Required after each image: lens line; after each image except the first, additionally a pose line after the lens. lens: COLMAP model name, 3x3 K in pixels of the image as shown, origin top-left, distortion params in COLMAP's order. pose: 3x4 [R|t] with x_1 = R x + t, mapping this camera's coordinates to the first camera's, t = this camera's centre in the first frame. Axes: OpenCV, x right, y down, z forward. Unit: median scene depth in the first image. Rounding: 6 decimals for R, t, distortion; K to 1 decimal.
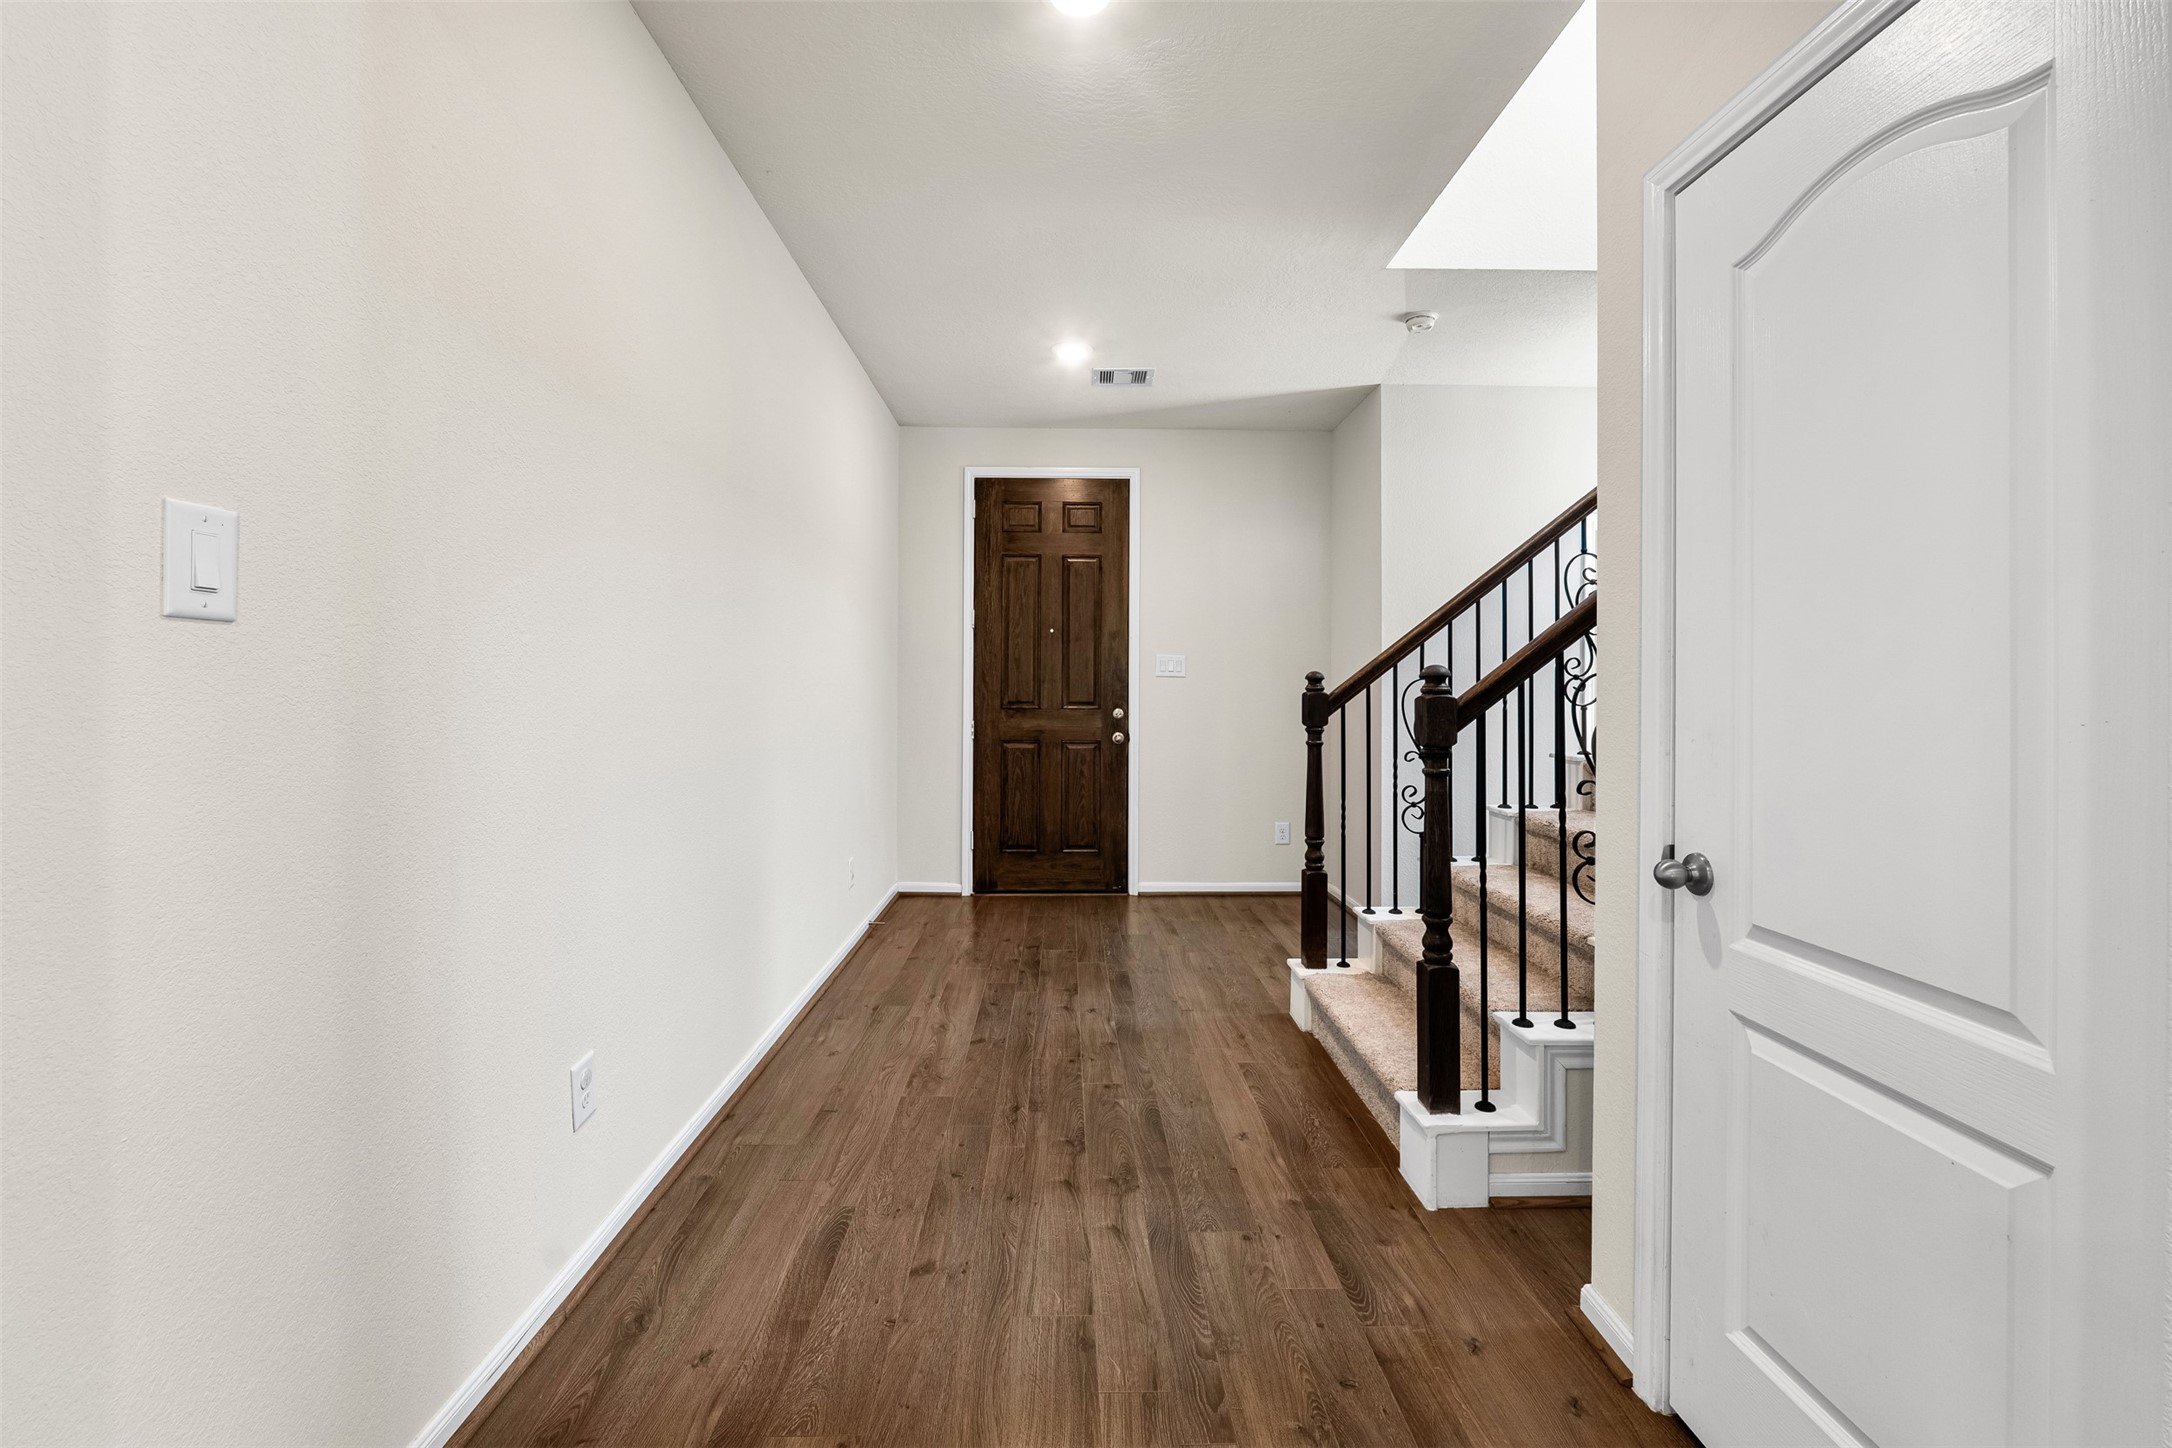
lens RADIAL K [[891.2, 0, 1091.4], [0, 891.2, 700.4], [0, 0, 1]] dist [0.001430, -0.000024]
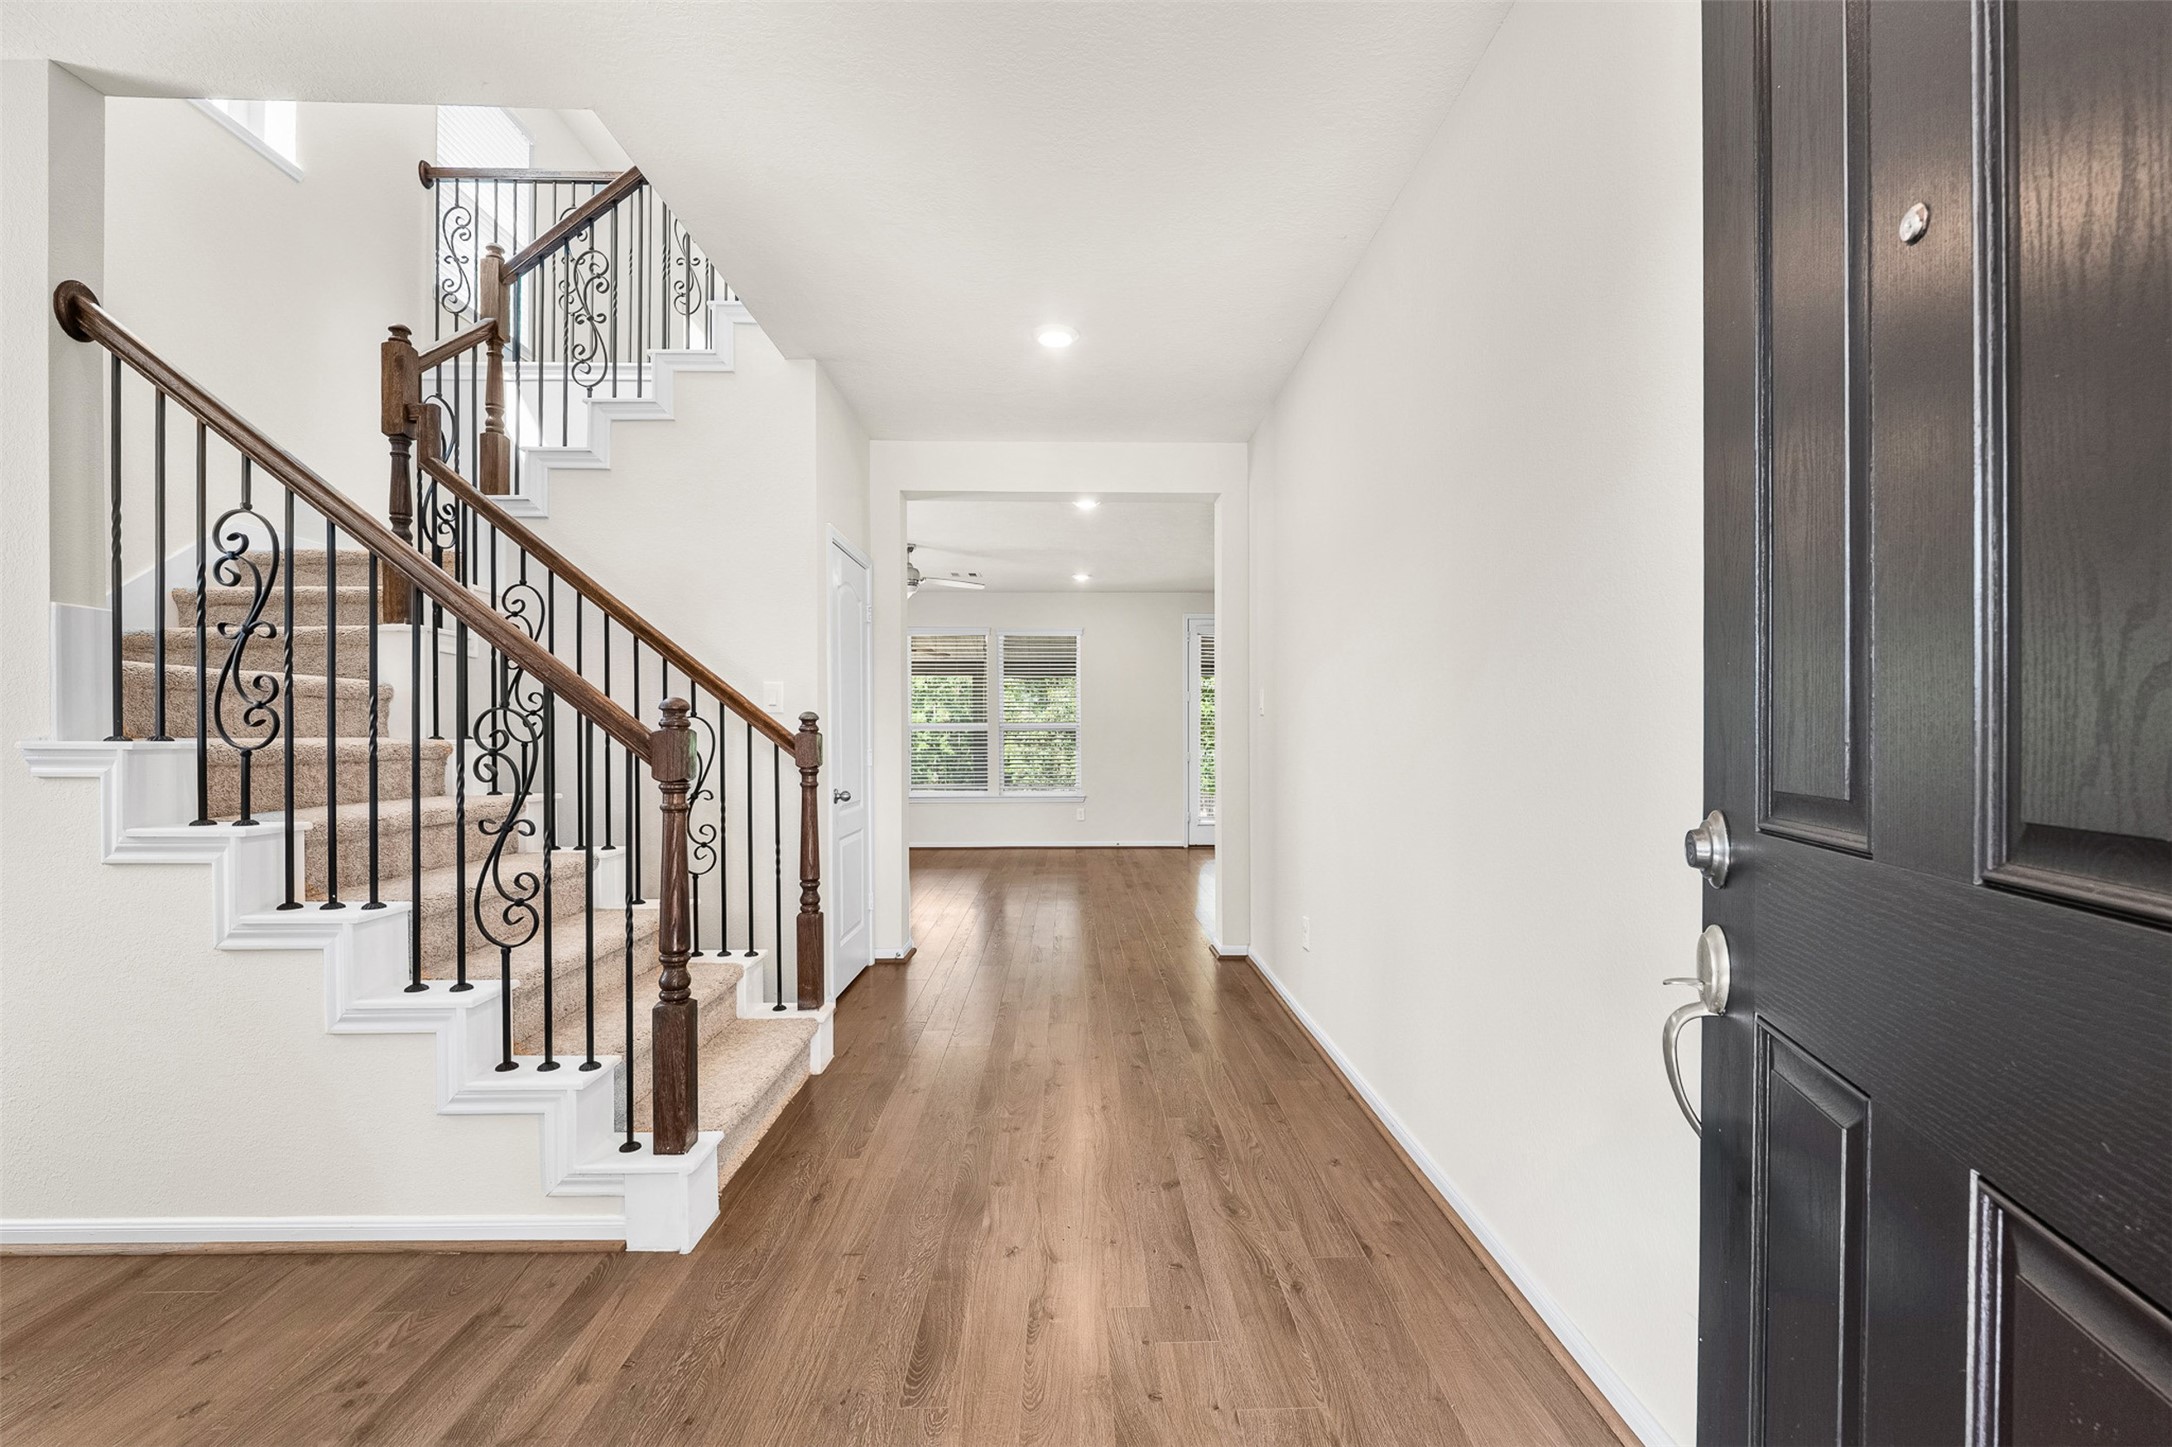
lens RADIAL K [[891.8, 0, 1088.7], [0, 891.8, 716.2], [0, 0, 1]] dist [-0.008334, -0.000346]
pose [[-0.999964, -0.001055, 0.008418, -0.076888], [-0.001129, 0.999961, -0.008722, -0.018766], [-0.008408, -0.008731, -0.999927, 2.186953]]
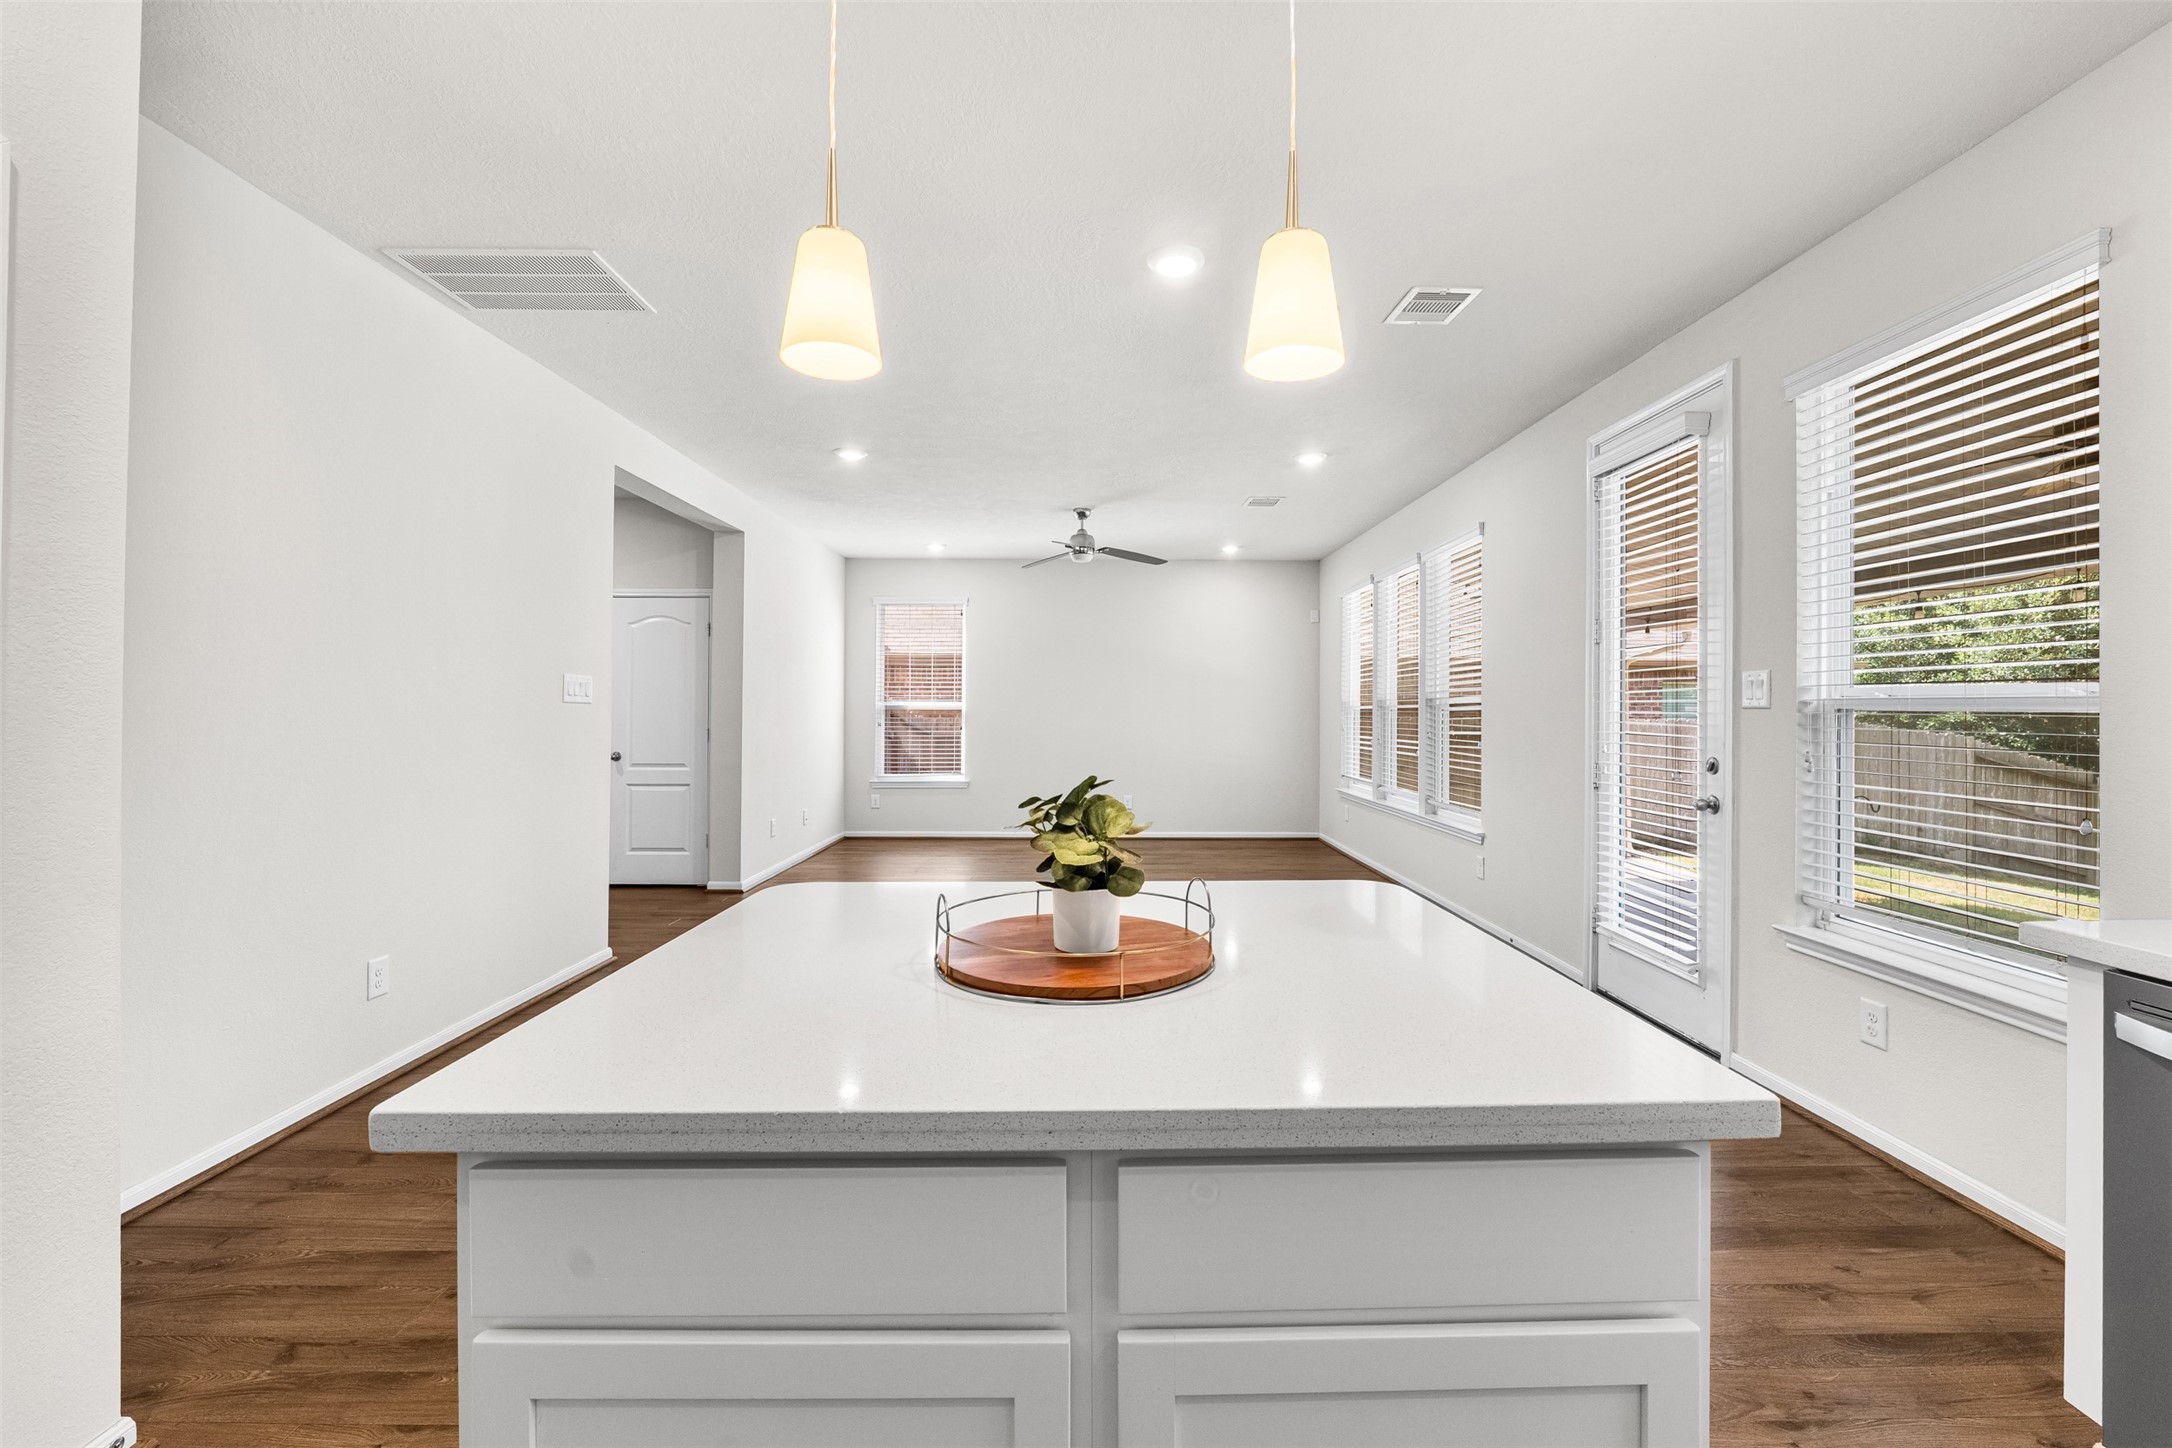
lens RADIAL K [[919.6, 0, 1111.0], [0, 919.6, 697.0], [0, 0, 1]] dist [-0.000906, -0.000199]
pose [[0.020472, 0.010245, 0.999738, -2.227880], [0.012137, 0.999871, -0.010495, -0.013205], [-0.999717, 0.012349, 0.020345, -0.902200]]
